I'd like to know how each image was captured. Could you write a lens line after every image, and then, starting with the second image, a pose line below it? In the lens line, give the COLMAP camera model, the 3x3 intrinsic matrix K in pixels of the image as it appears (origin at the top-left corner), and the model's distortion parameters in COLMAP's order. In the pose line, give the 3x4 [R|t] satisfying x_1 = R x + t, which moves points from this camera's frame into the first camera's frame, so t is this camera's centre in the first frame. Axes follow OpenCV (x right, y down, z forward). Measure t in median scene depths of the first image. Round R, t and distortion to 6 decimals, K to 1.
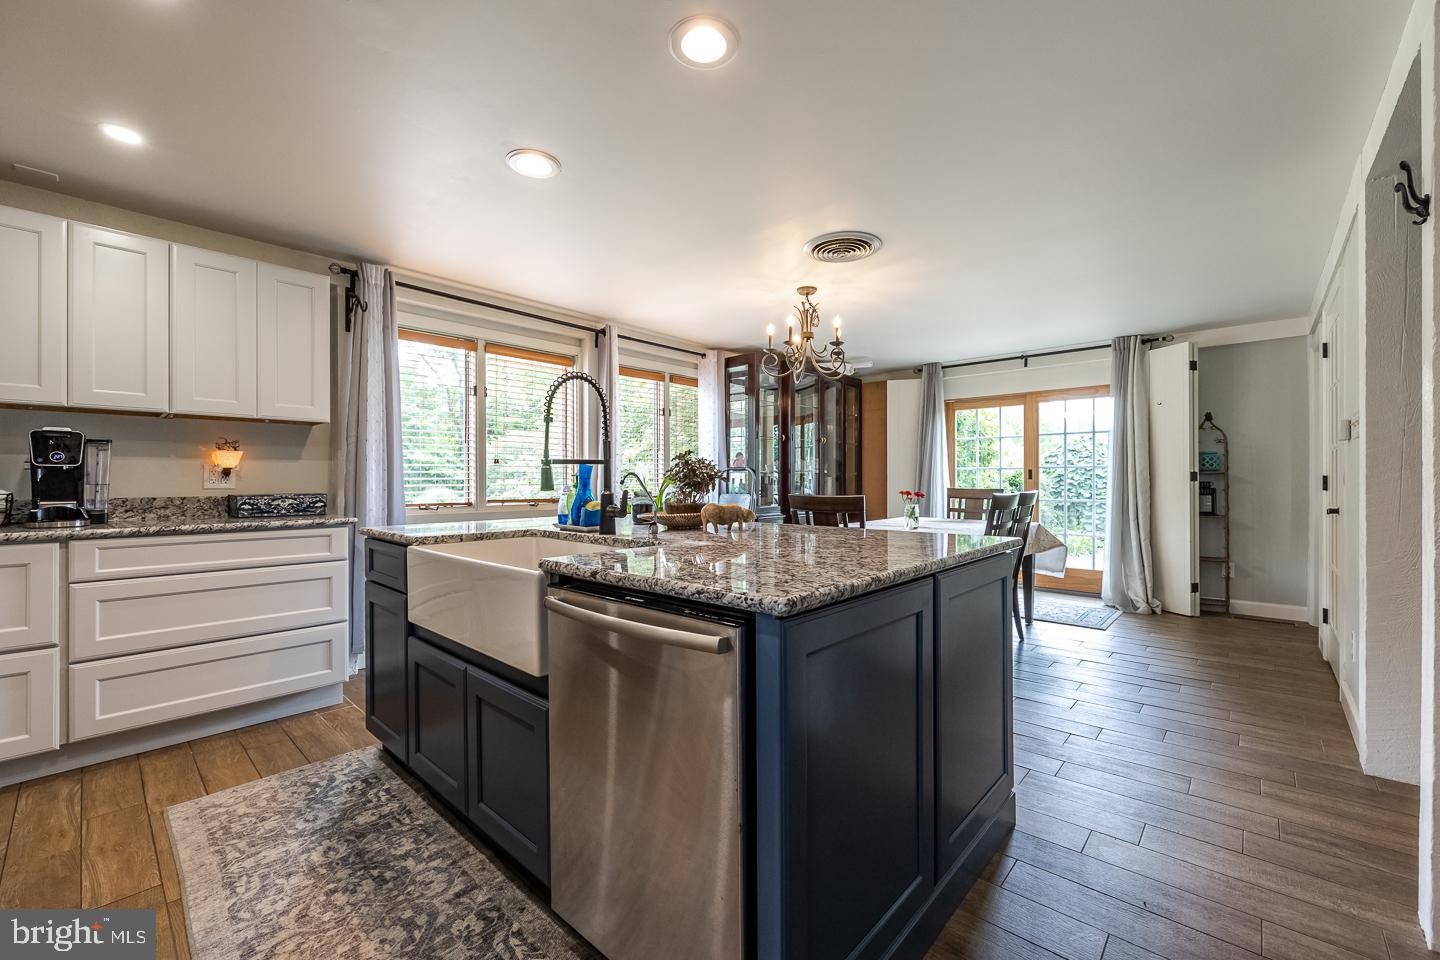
lens RADIAL K [[586.6, 0, 719.3], [0, 586.6, 479.3], [0, 0, 1]] dist [-0.003263, -0.000753]
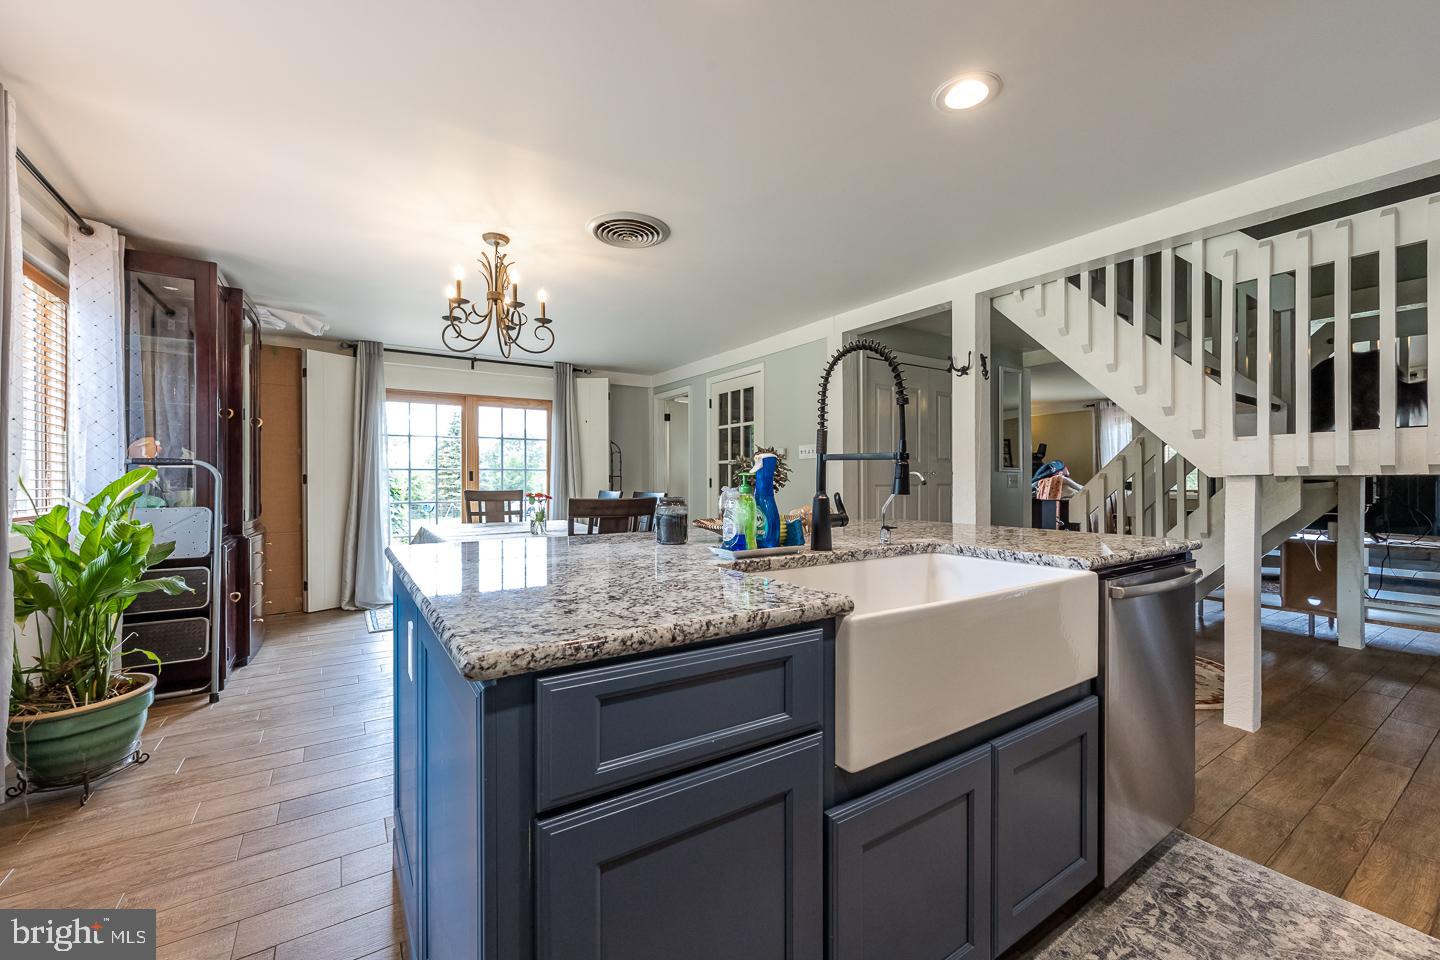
lens RADIAL K [[586.6, 0, 727.8], [0, 586.6, 482.4], [0, 0, 1]] dist [-0.003263, -0.000753]
pose [[0.235059, -0.003147, 0.971976, -0.419212], [0.001461, 0.999995, 0.002884, 0.000268], [-0.971980, 0.000742, 0.235062, 0.400422]]
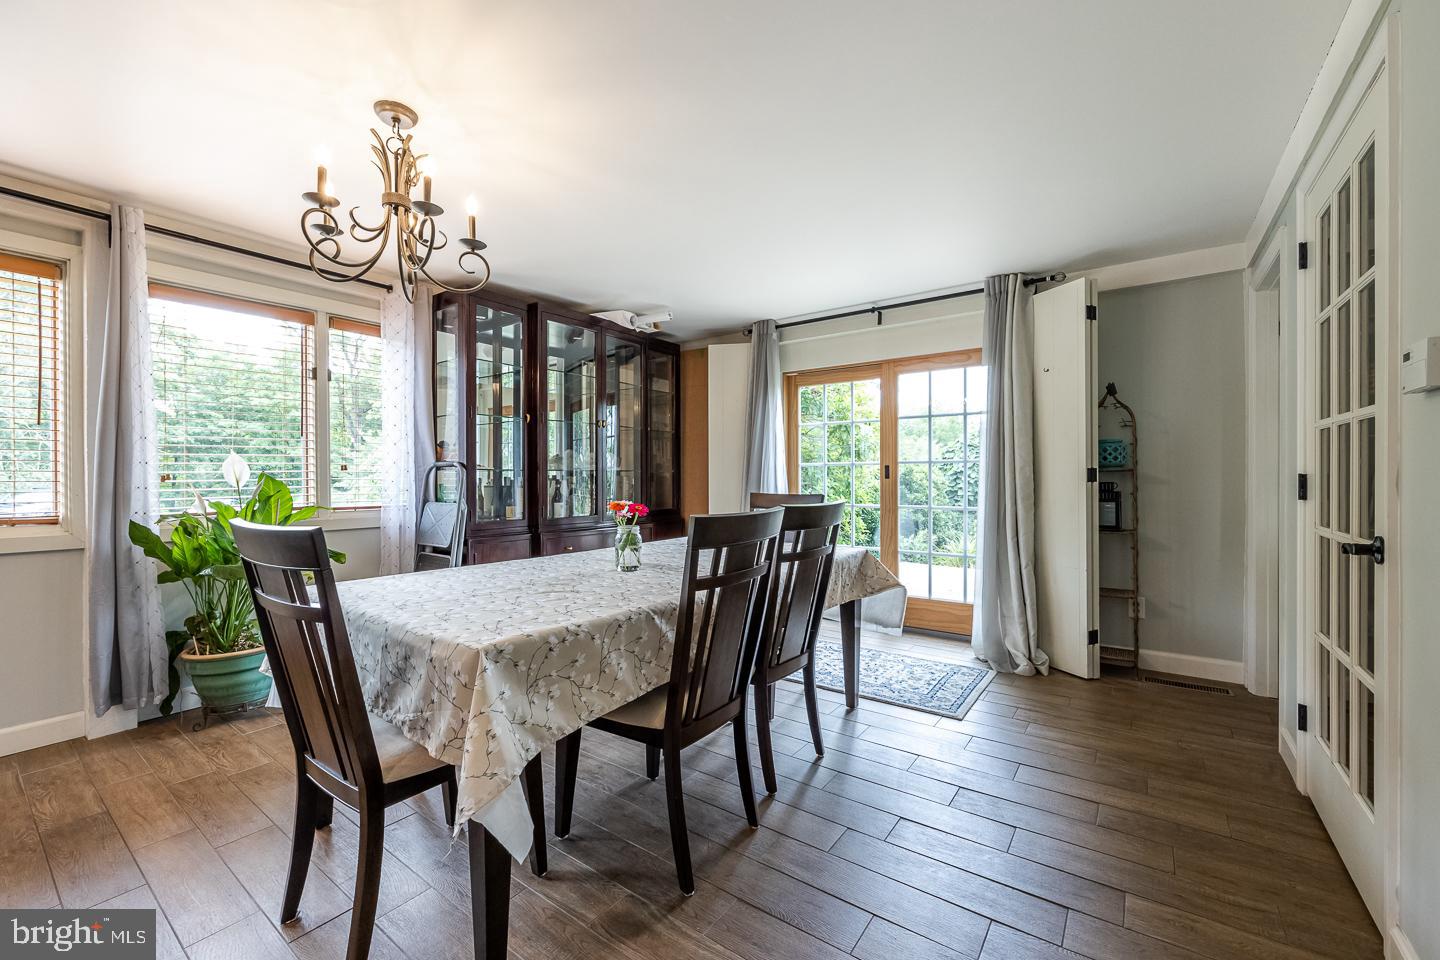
lens RADIAL K [[586.6, 0, 719.9], [0, 586.6, 478.2], [0, 0, 1]] dist [-0.003263, -0.000753]
pose [[0.993241, -0.002621, 0.116038, 0.285297], [0.002216, 0.999991, 0.003612, -0.004352], [-0.116047, -0.003331, 0.993238, 0.352846]]
